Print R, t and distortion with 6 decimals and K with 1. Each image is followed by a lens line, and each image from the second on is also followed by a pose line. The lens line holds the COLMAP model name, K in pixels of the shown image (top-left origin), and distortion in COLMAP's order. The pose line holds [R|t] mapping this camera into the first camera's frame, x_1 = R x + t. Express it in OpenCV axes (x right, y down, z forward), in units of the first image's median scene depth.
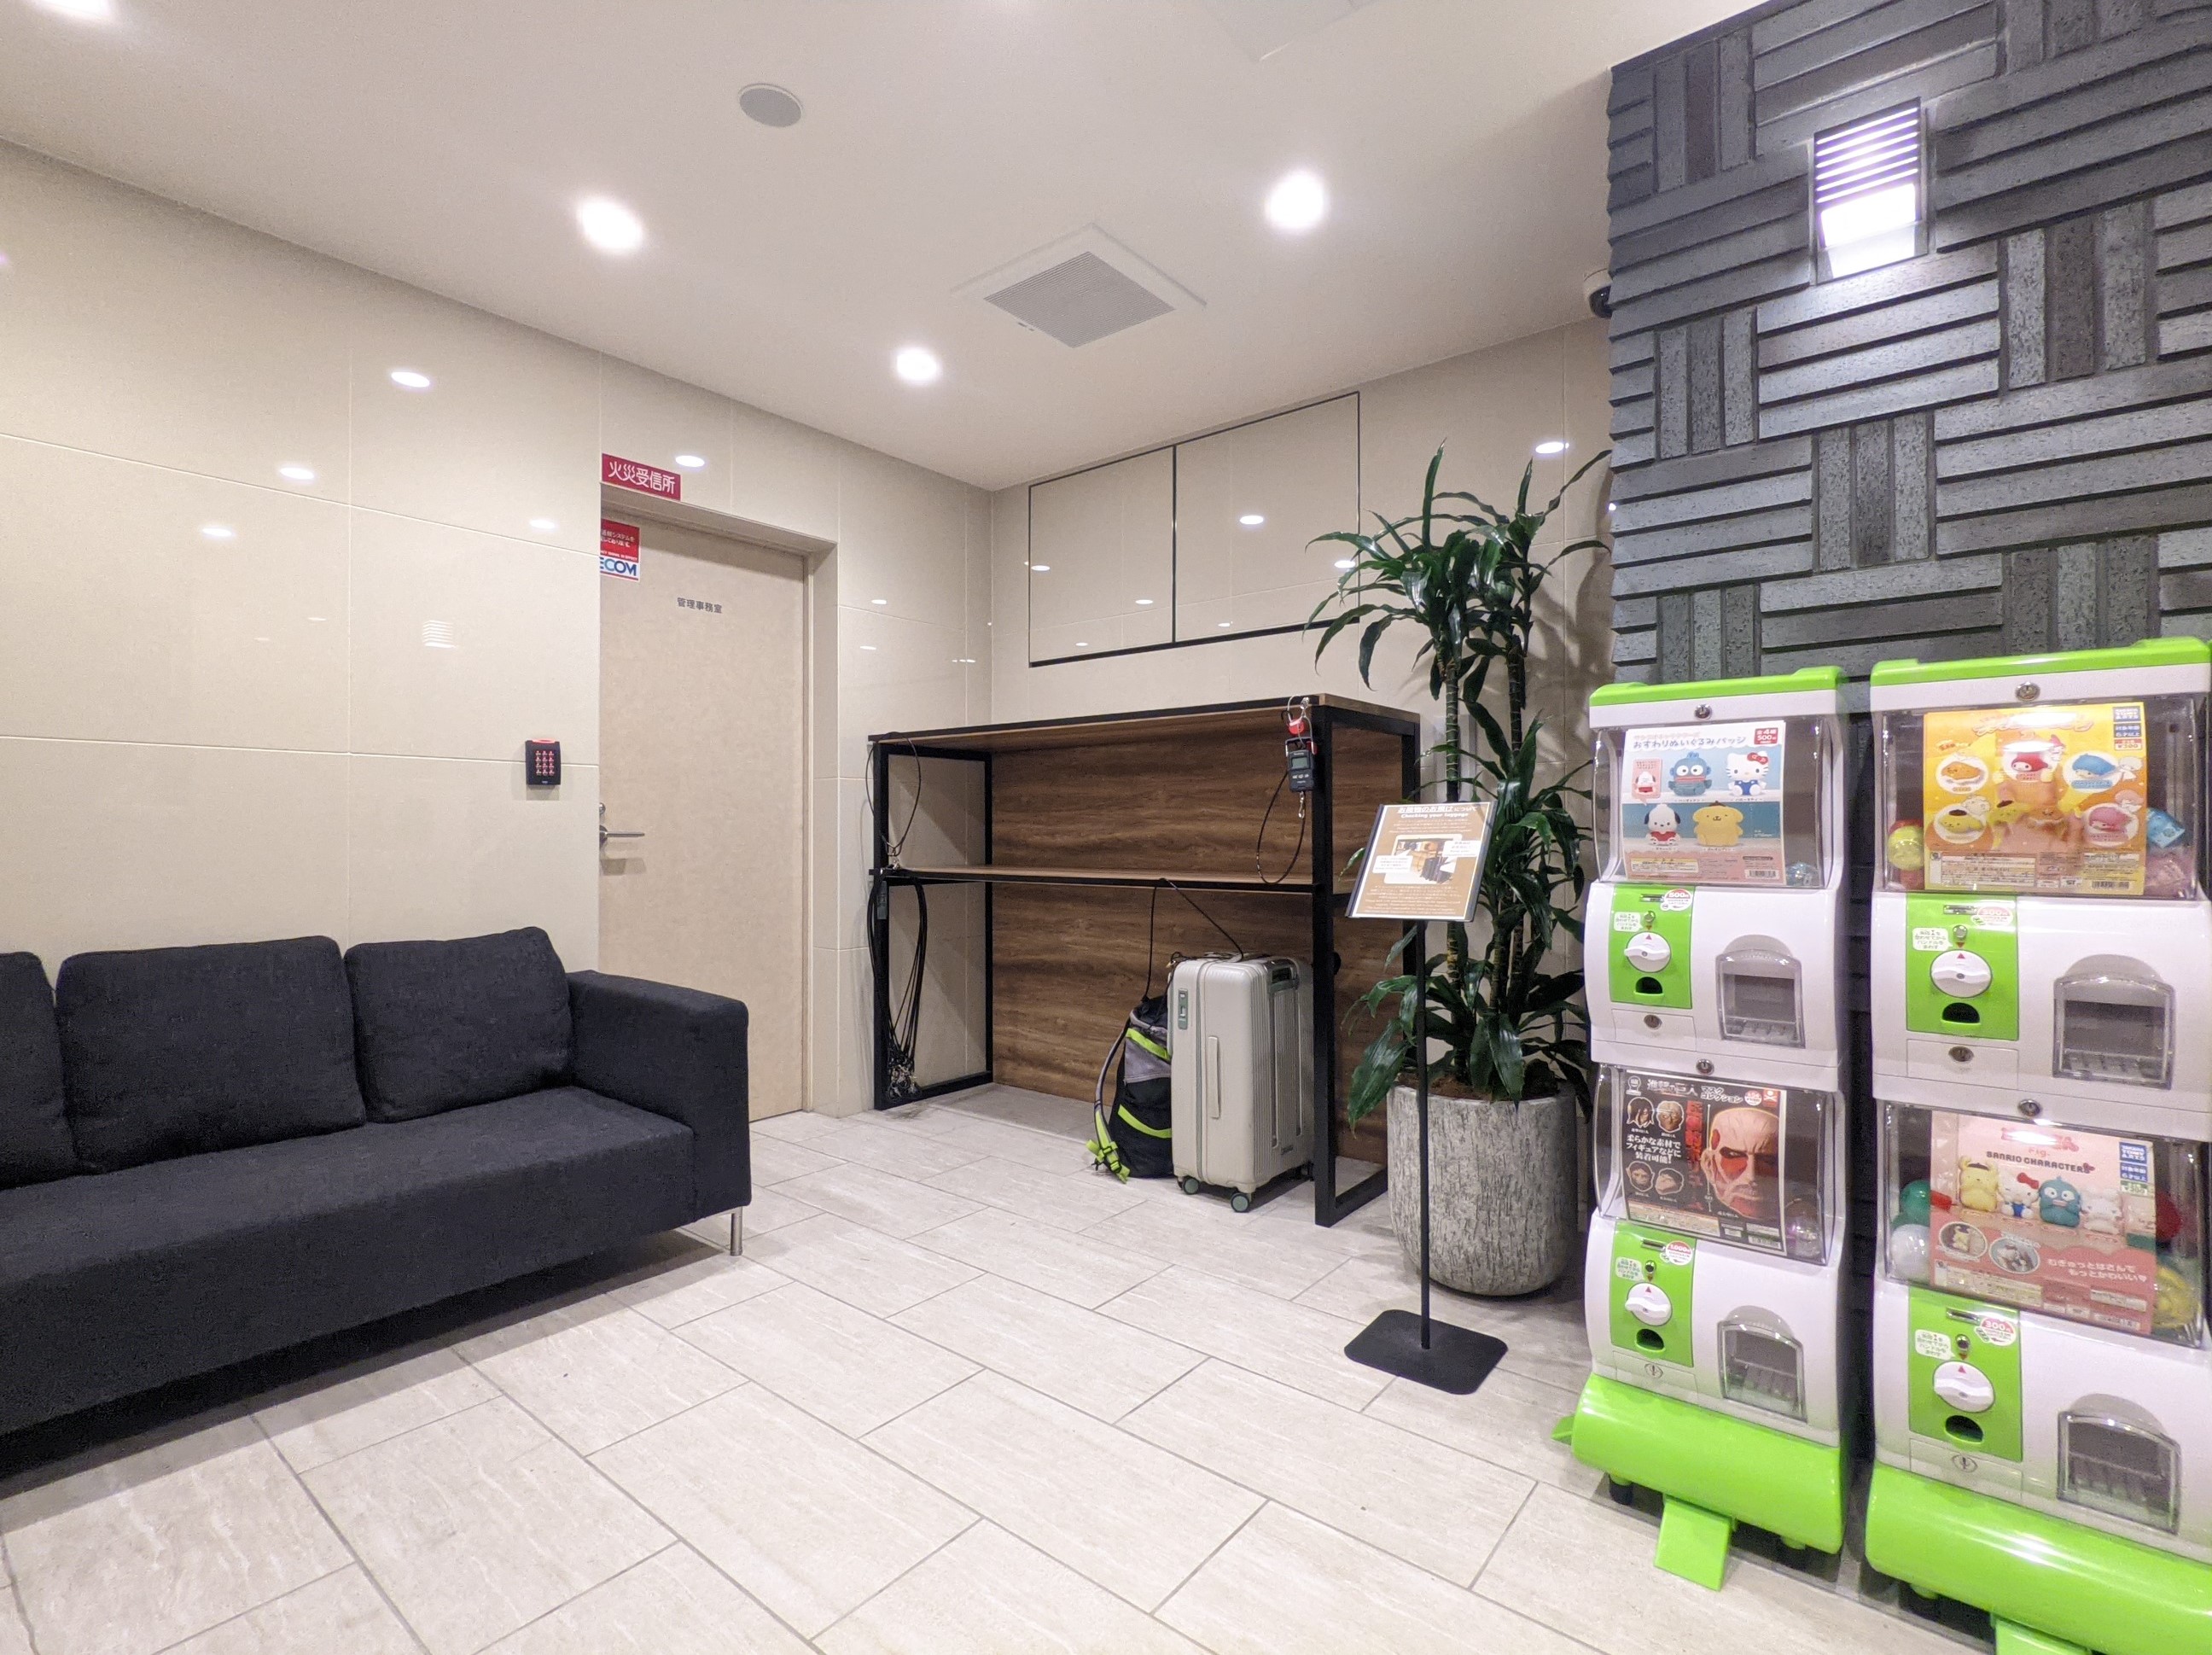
lens RADIAL K [[1037.5, 0, 1108.9], [0, 1037.5, 830.2], [0, 0, 1]] dist [-0.002833, 0.000131]
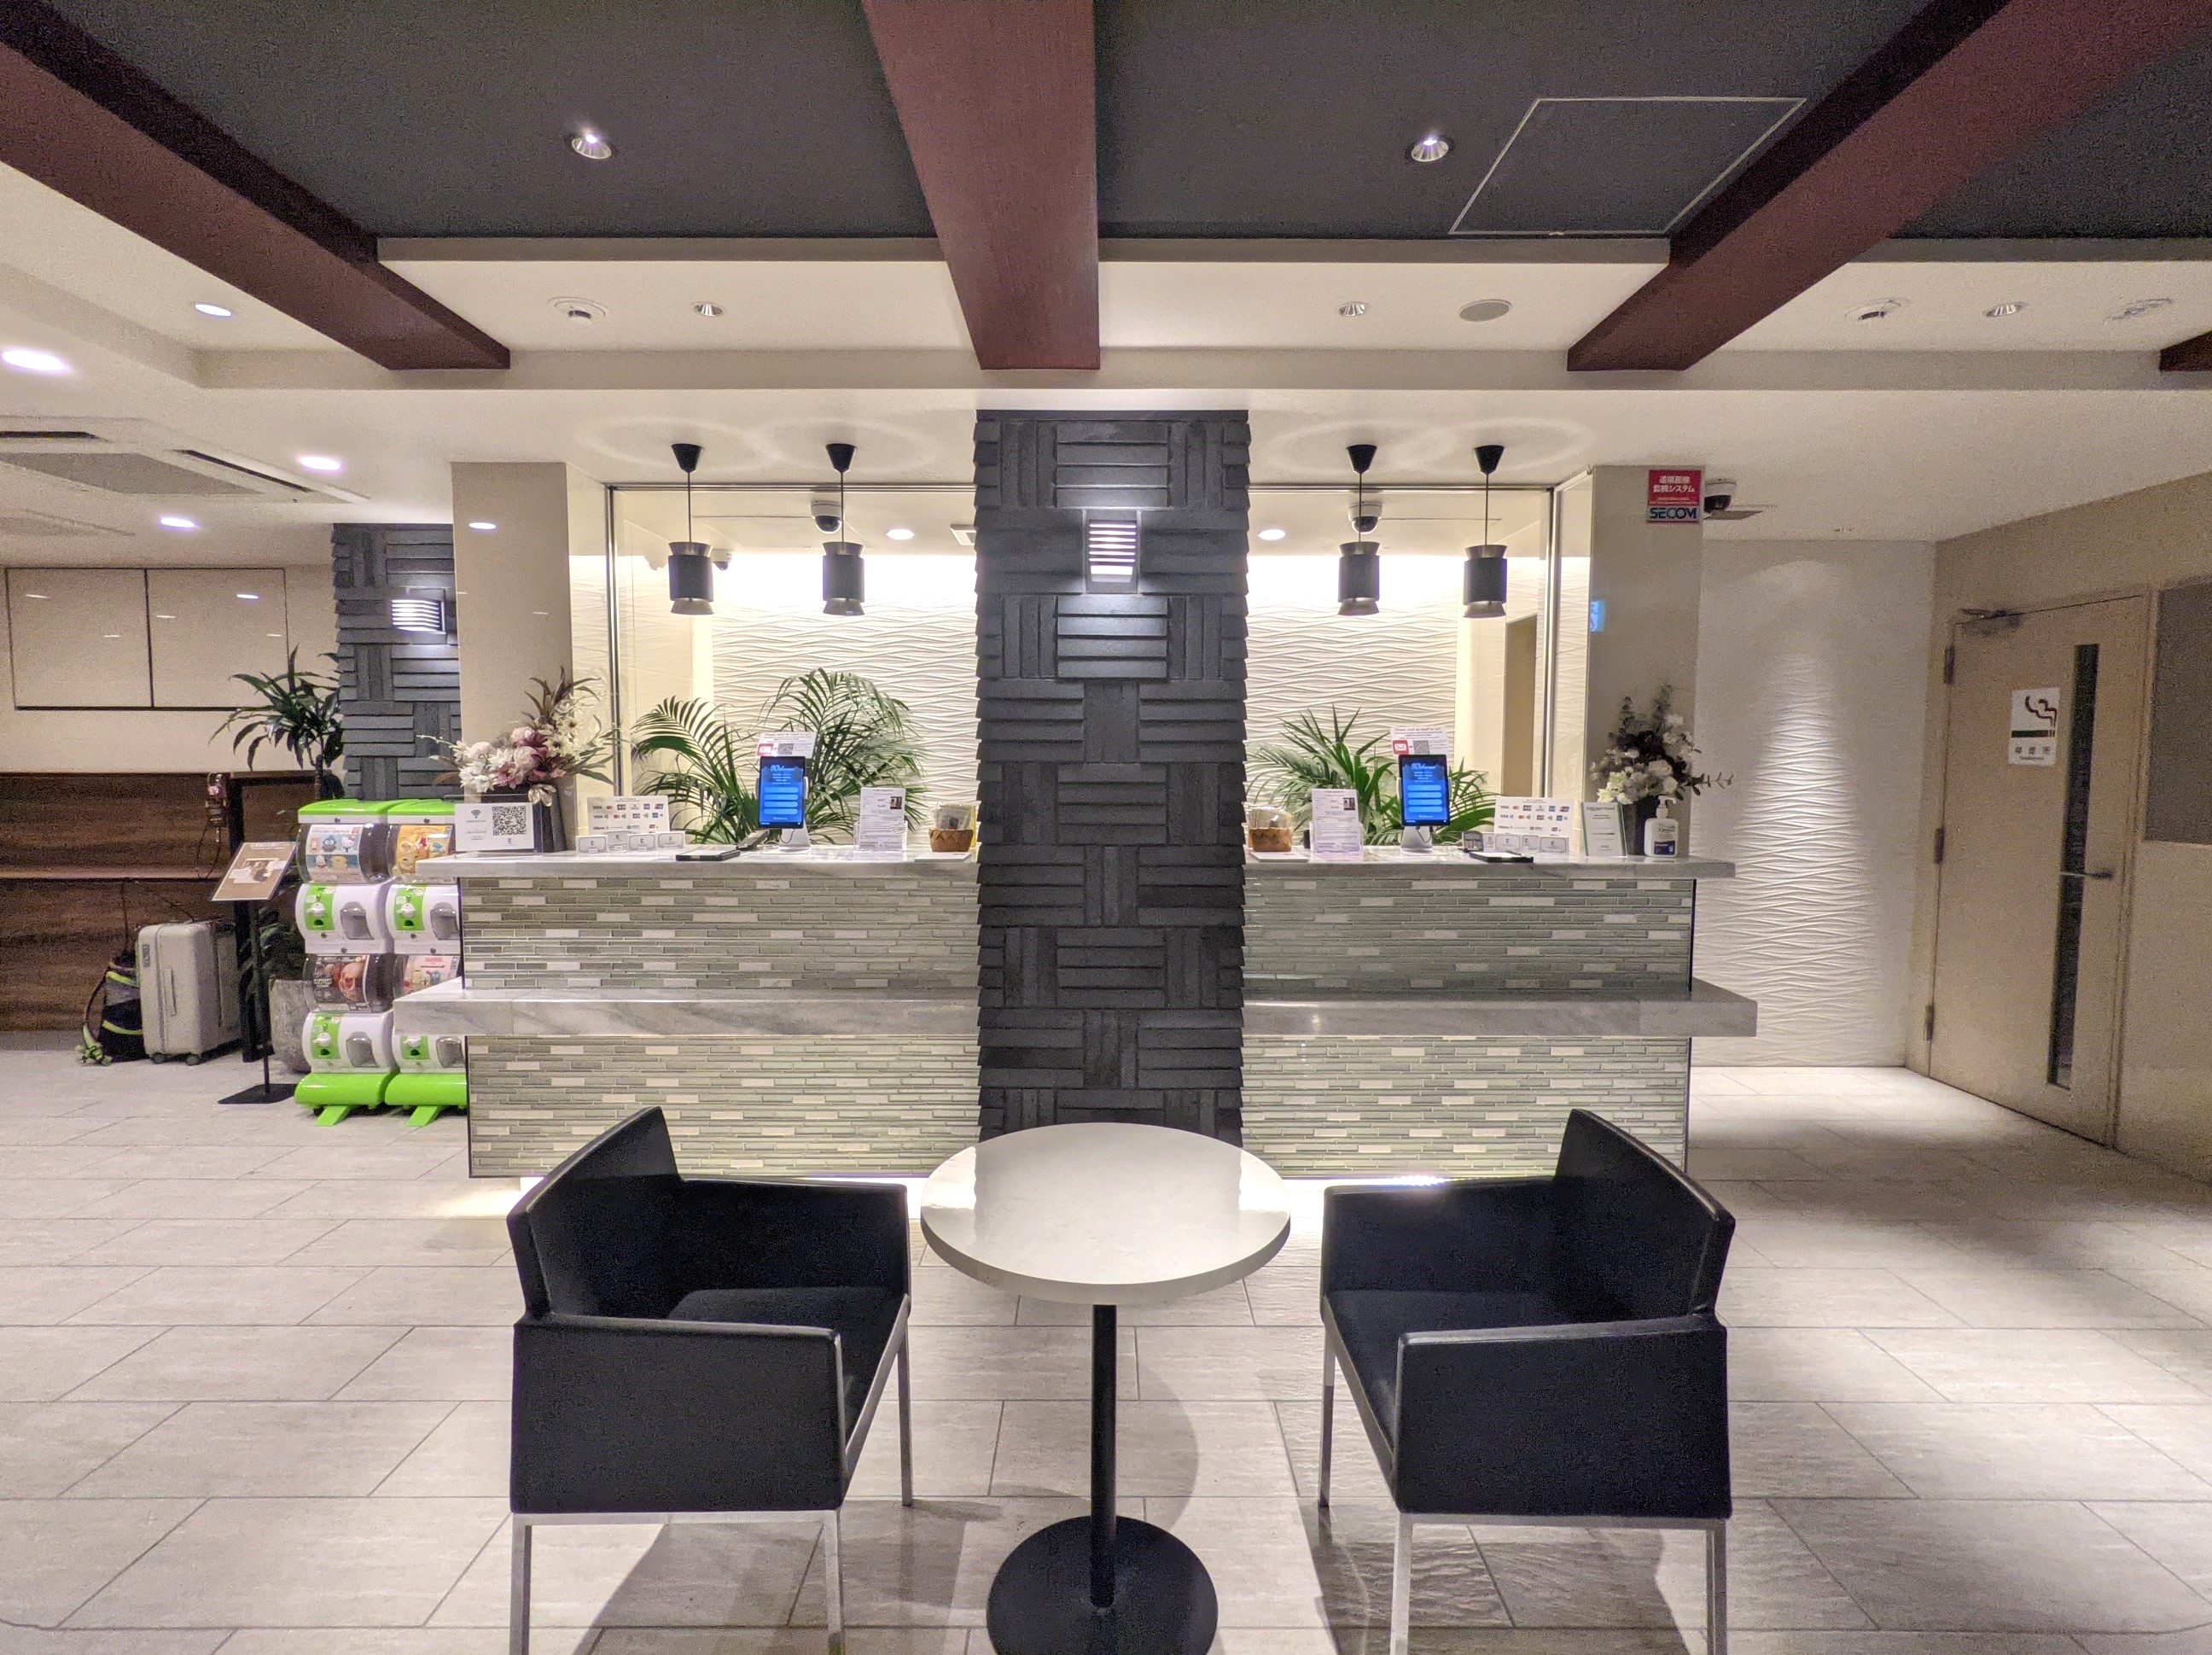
lens RADIAL K [[1037.5, 0, 1108.3], [0, 1037.5, 829.3], [0, 0, 1]] dist [-0.002833, 0.000131]
pose [[0.772684, -0.040153, 0.633520, 0.302418], [-0.006070, 0.997484, 0.070625, -0.212116], [-0.634762, -0.058417, 0.770496, -1.704716]]
